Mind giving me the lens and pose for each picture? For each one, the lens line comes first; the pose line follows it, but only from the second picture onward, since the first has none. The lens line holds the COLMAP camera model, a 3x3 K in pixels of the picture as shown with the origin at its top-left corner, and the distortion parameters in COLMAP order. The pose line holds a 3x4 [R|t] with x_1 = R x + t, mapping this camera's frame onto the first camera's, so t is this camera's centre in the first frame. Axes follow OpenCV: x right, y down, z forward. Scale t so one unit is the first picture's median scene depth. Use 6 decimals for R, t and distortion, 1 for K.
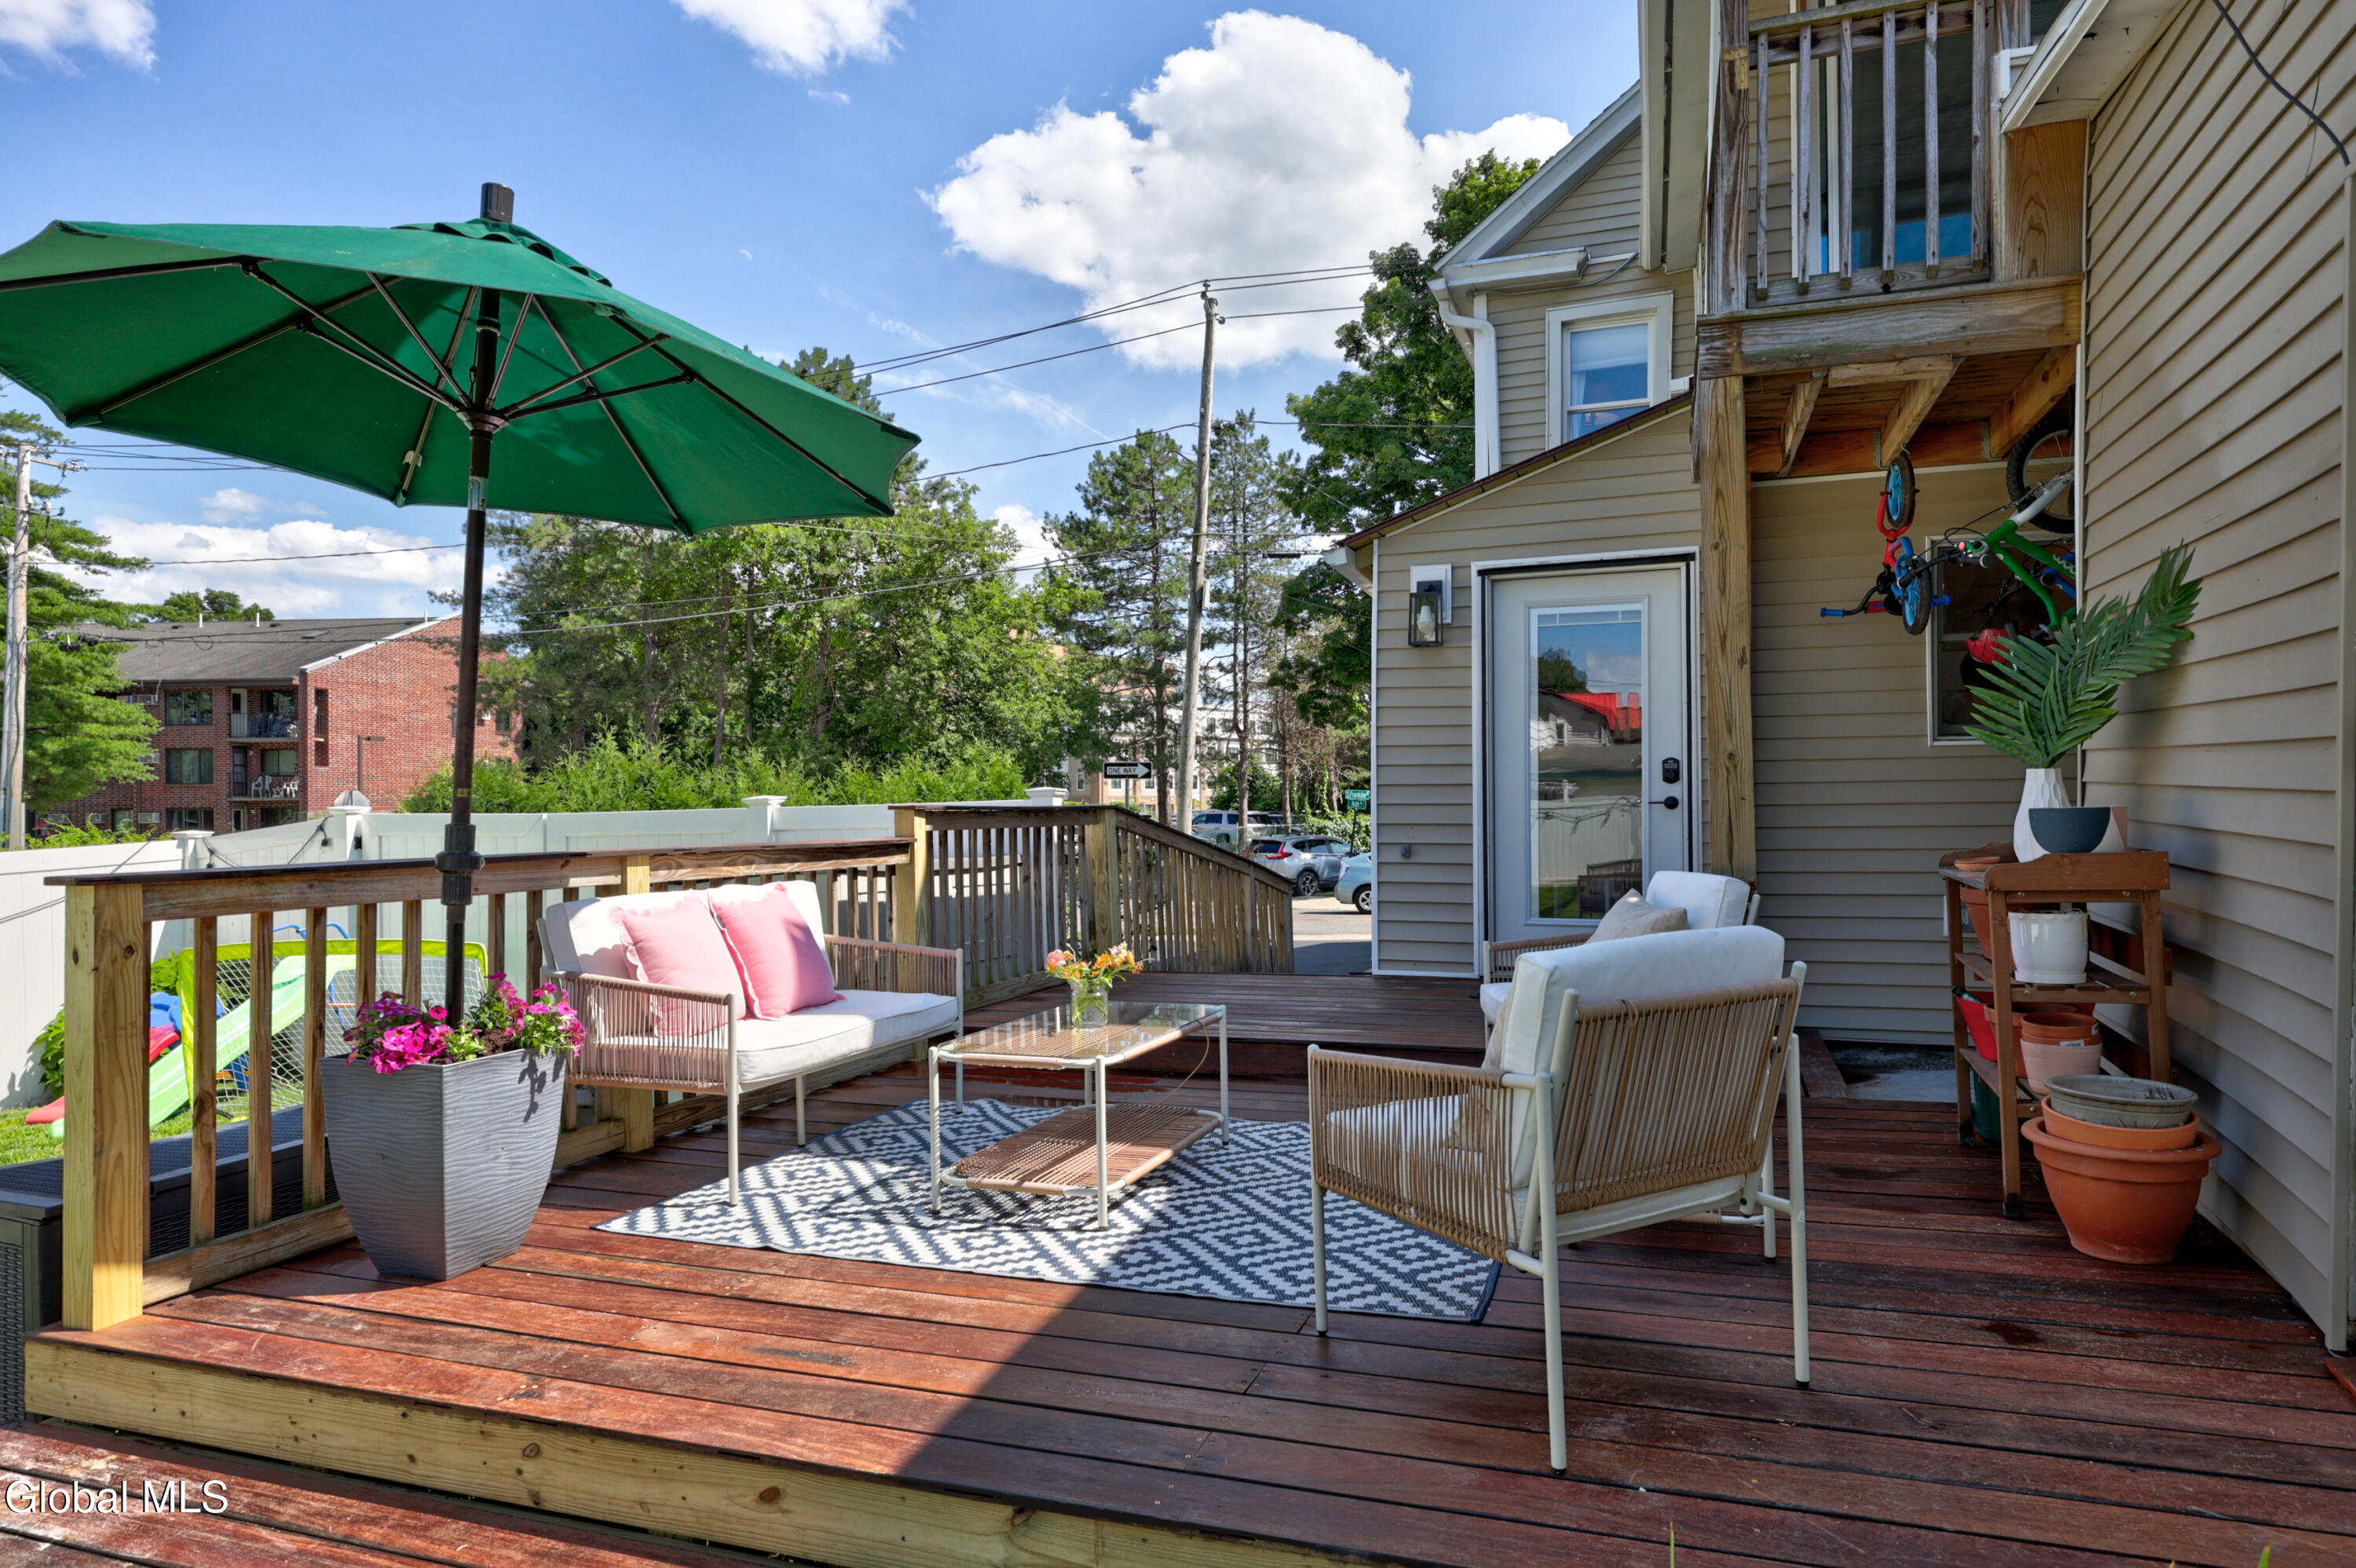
lens RADIAL K [[1310.0, 0, 1178.0], [0, 1310.0, 784.0], [0, 0, 1]] dist [0.000401, -0.000415]
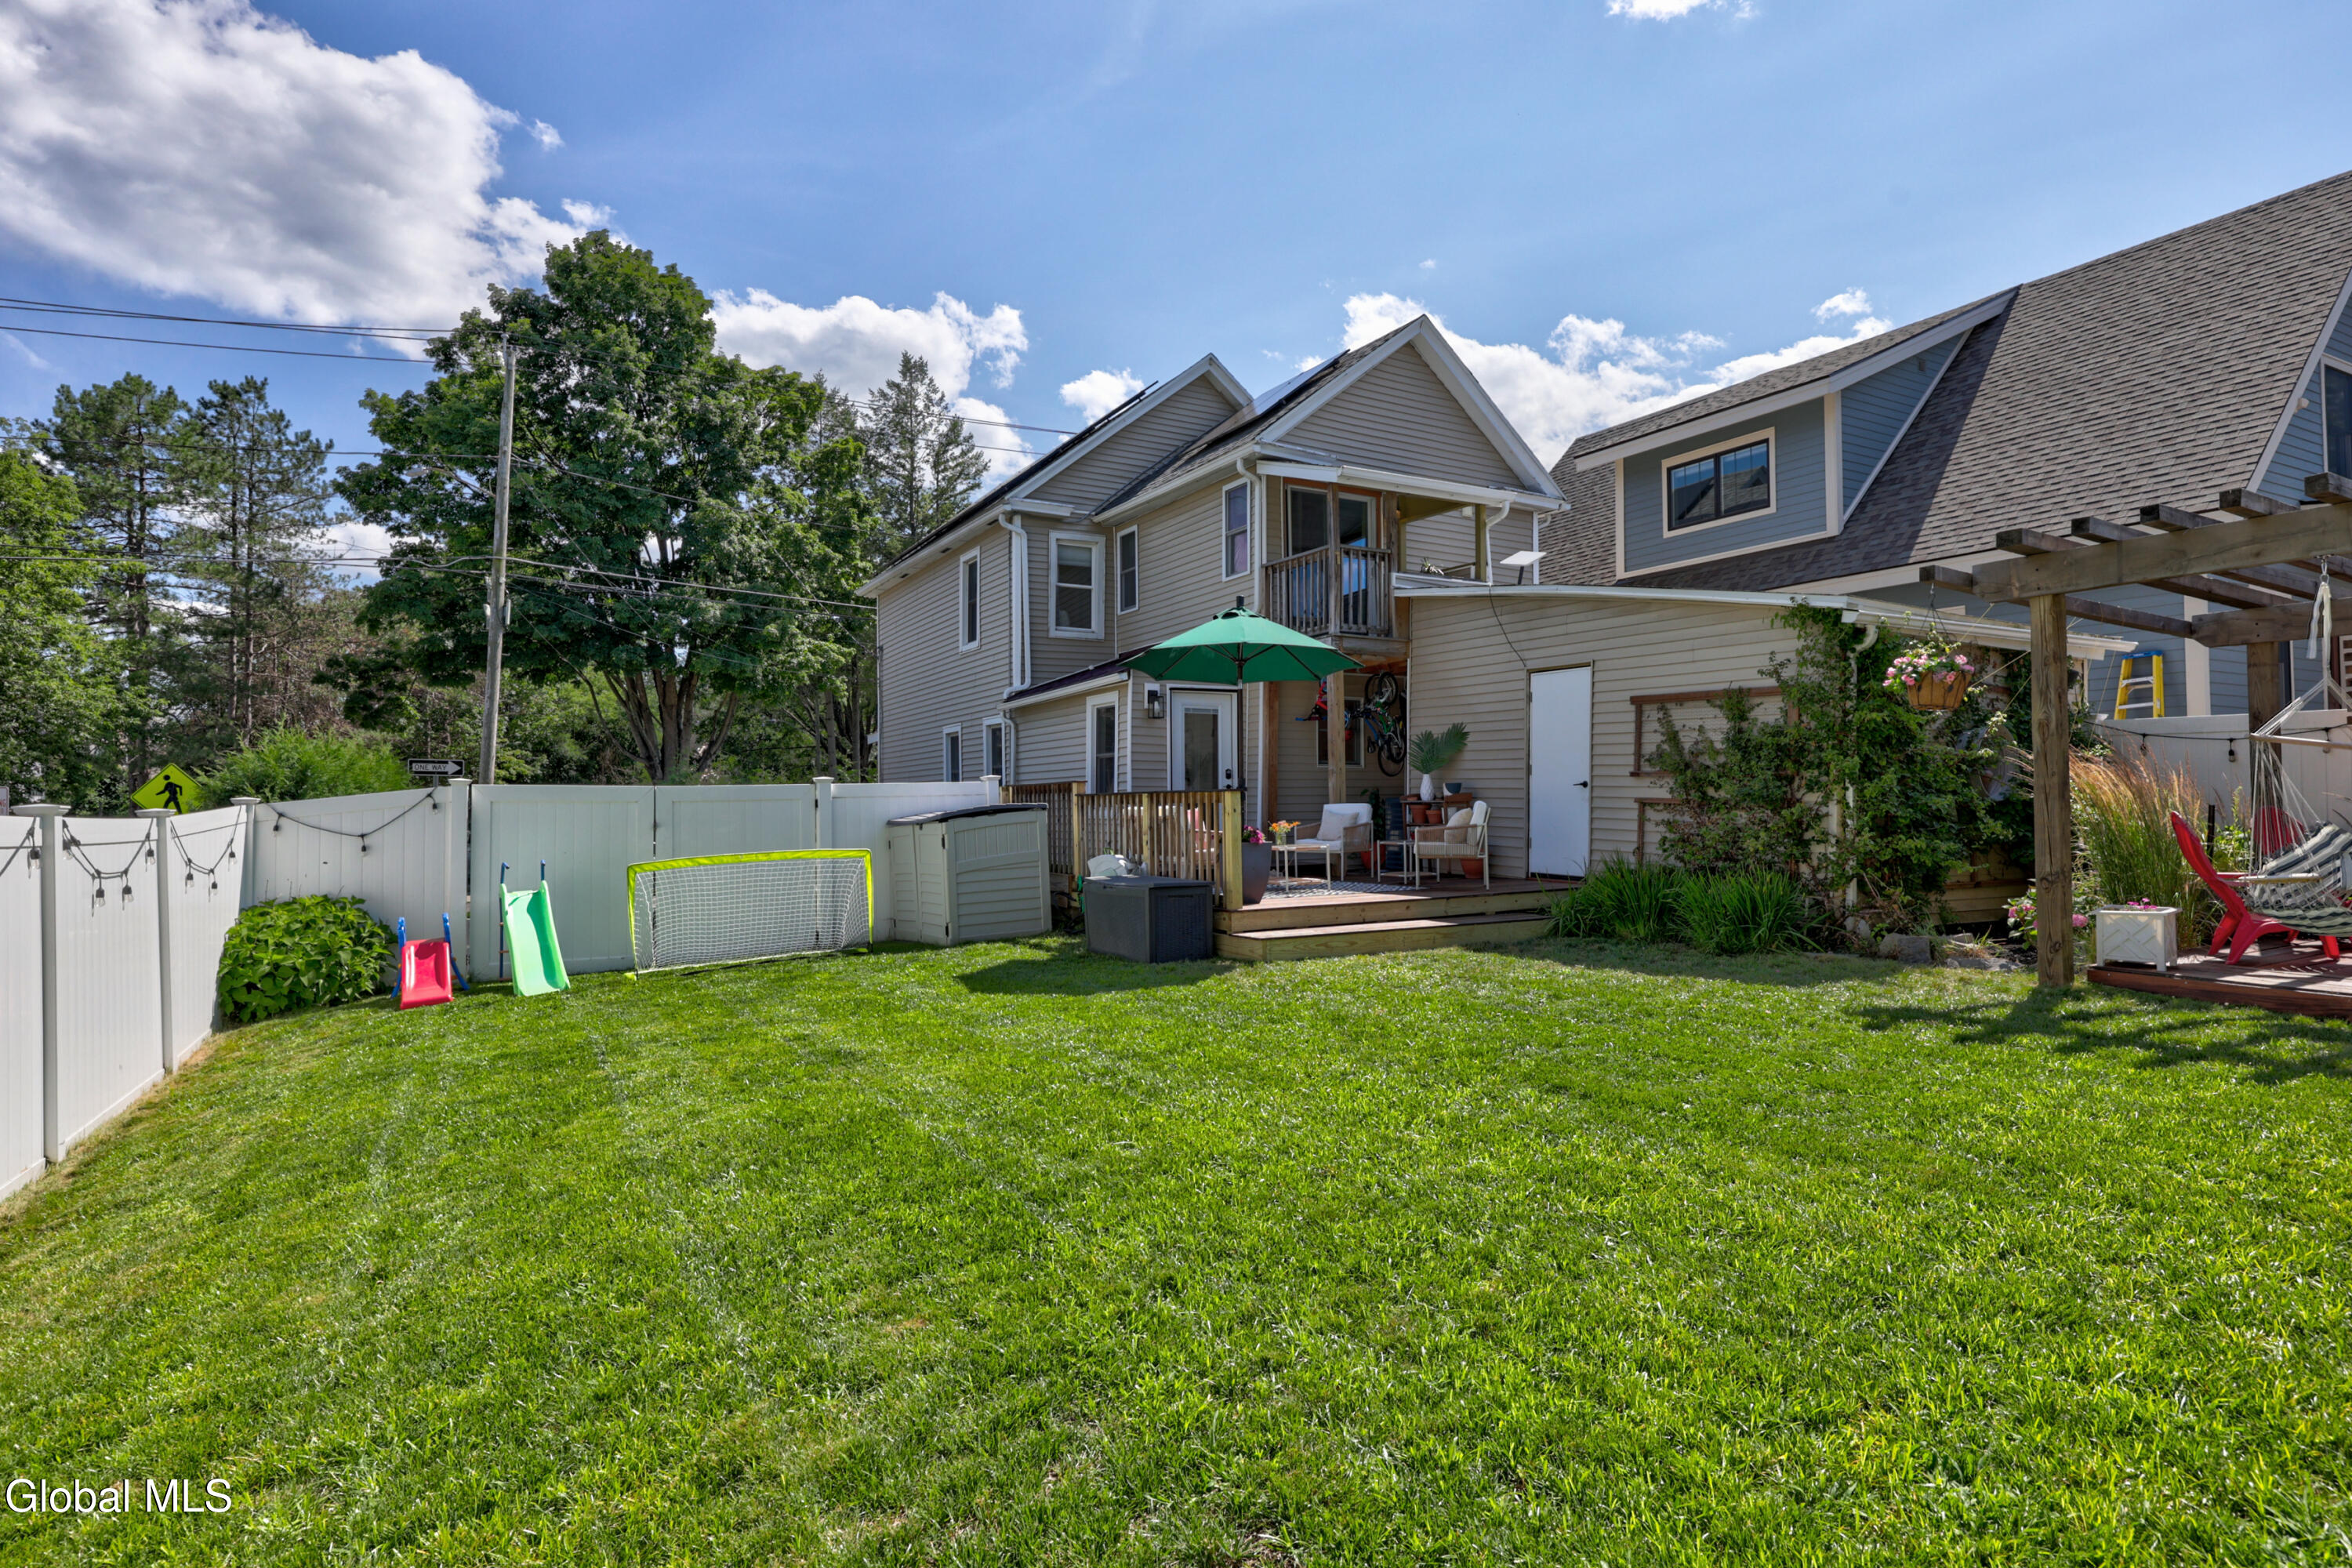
lens RADIAL K [[1261.0, 0, 1210.8], [0, 1261.0, 776.9], [0, 0, 1]] dist [0.000038, 0.000403]
pose [[0.619700, 0.022664, 0.784512, -0.276047], [-0.009744, 0.999728, -0.021184, 0.008275], [-0.784778, 0.005483, 0.619752, -0.085977]]
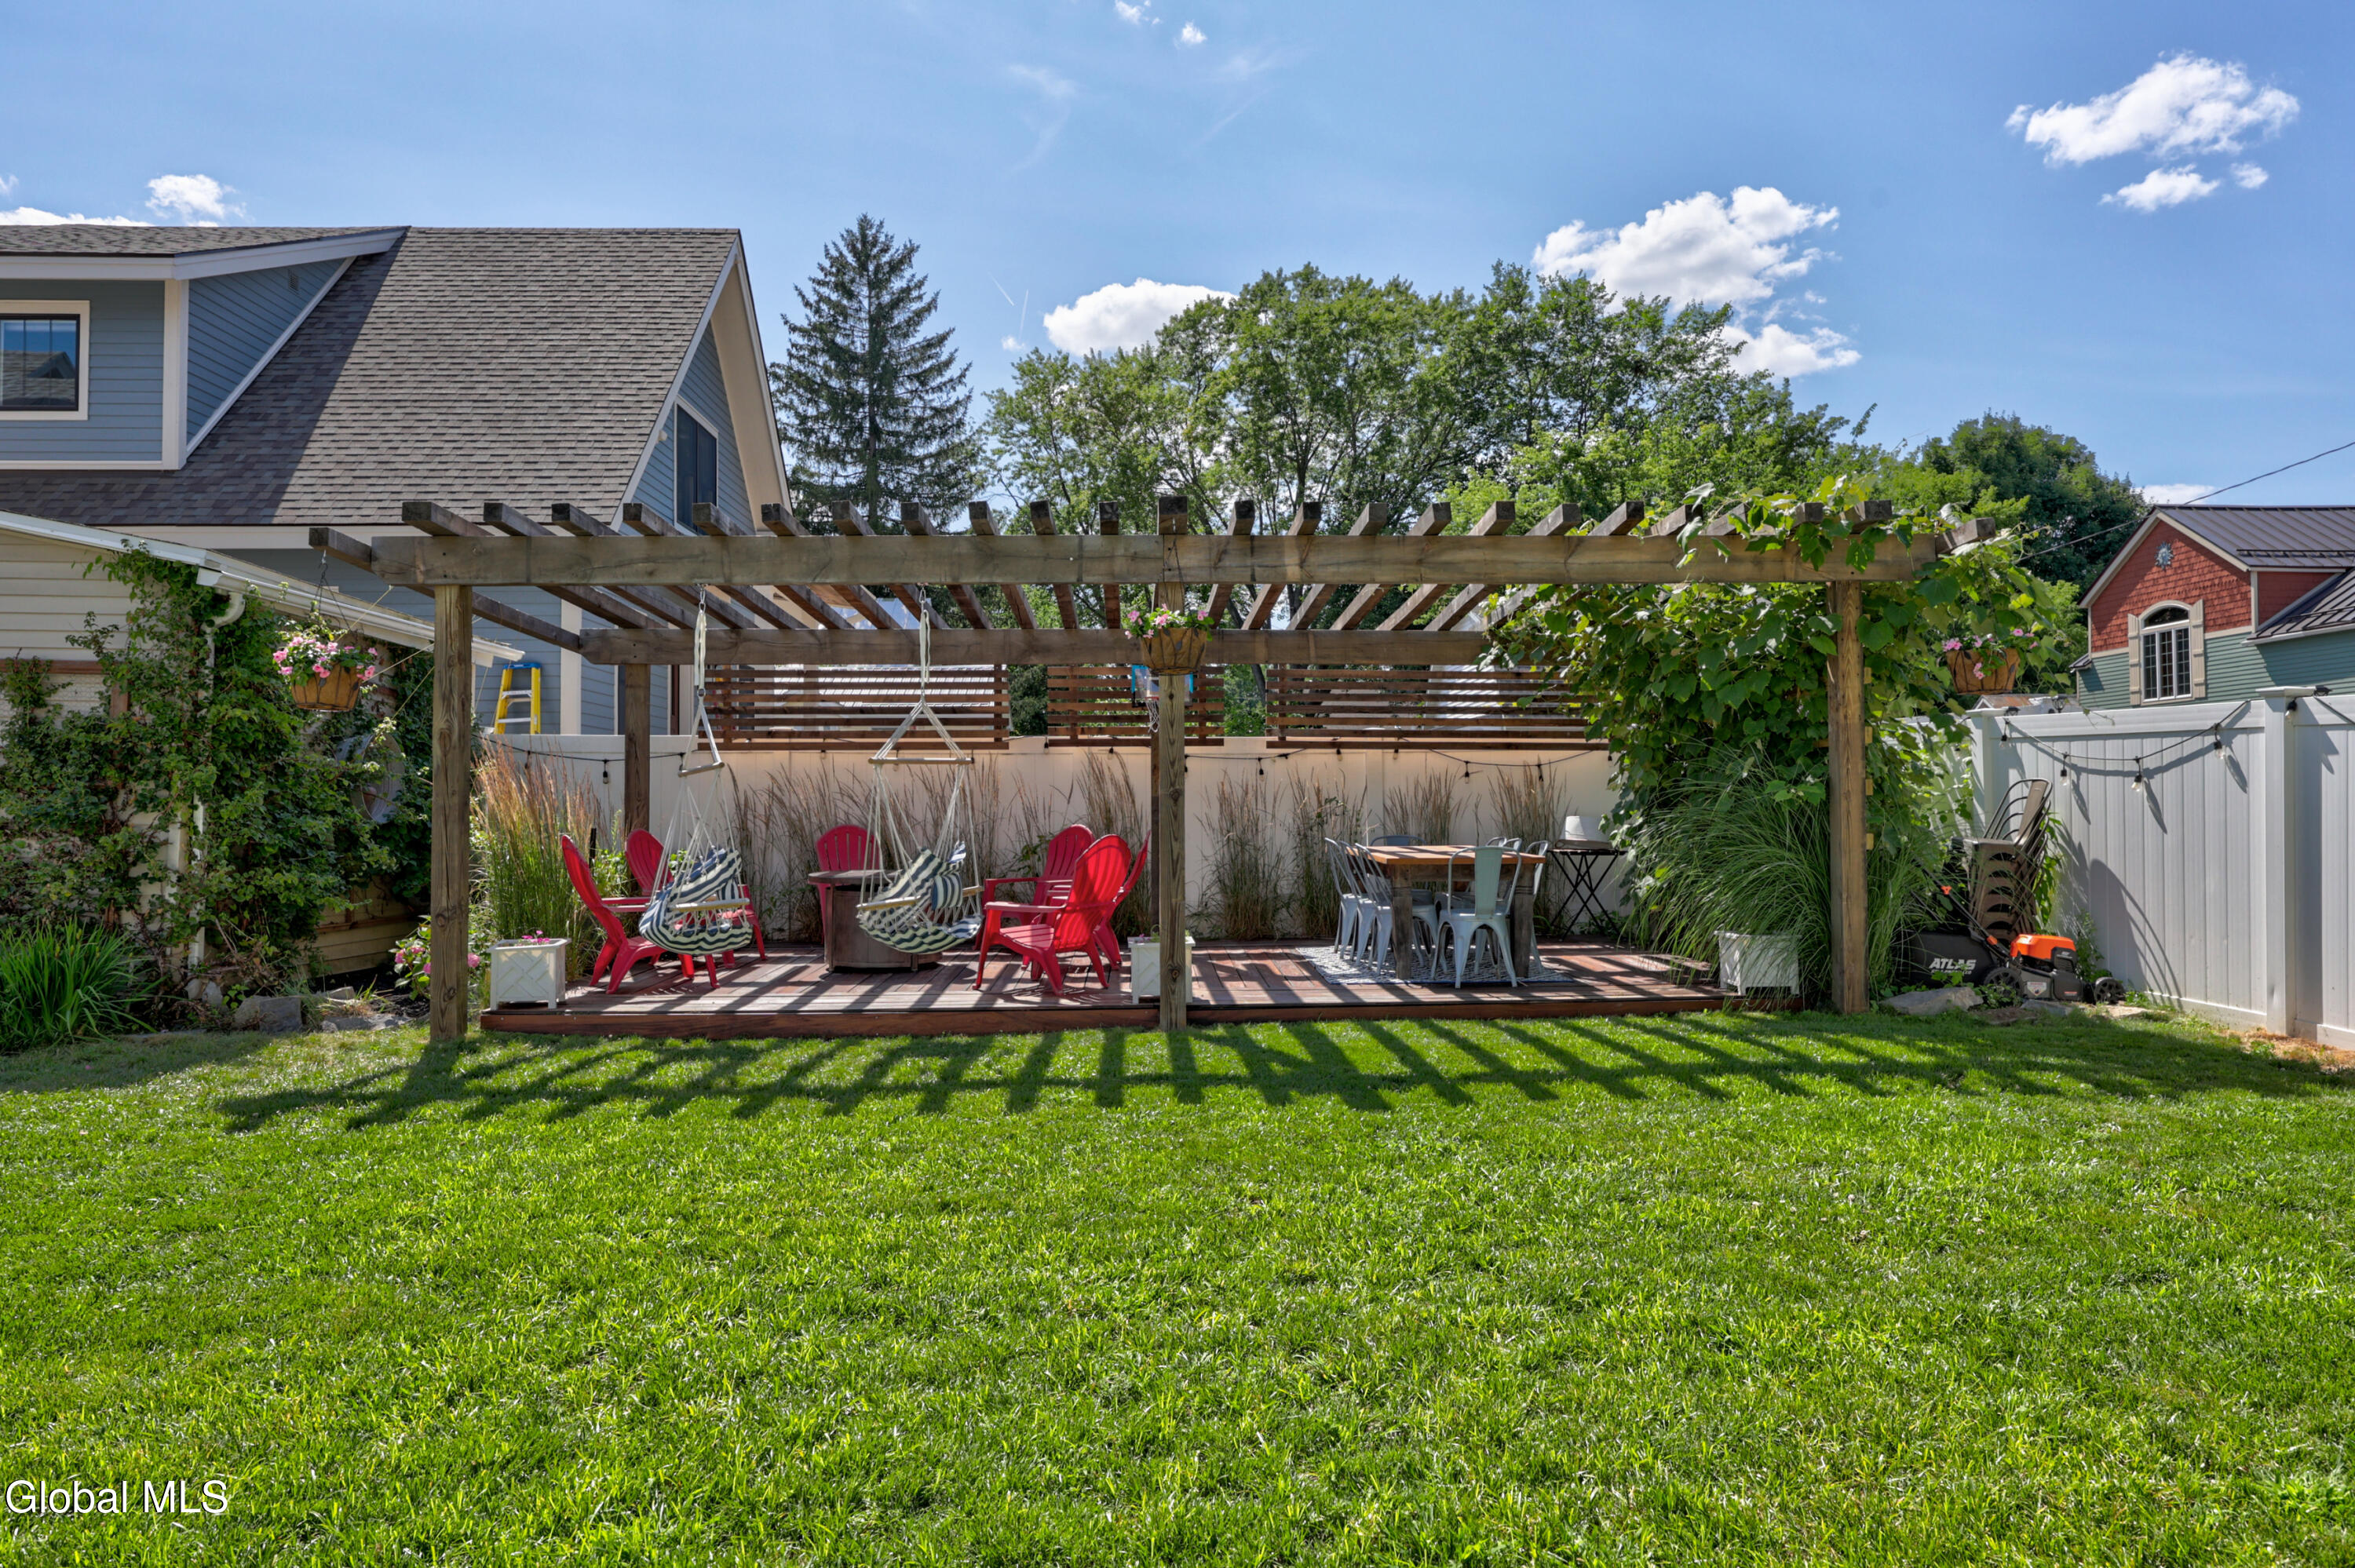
lens RADIAL K [[1500.8, 0, 1174.1], [0, 1500.8, 773.7], [0, 0, 1]] dist [0.000435, 0.000147]
pose [[-0.391011, 0.037316, 0.919629, -0.261198], [-0.004136, 0.999096, -0.042299, 0.007854], [-0.920377, -0.020343, -0.390504, -0.075488]]
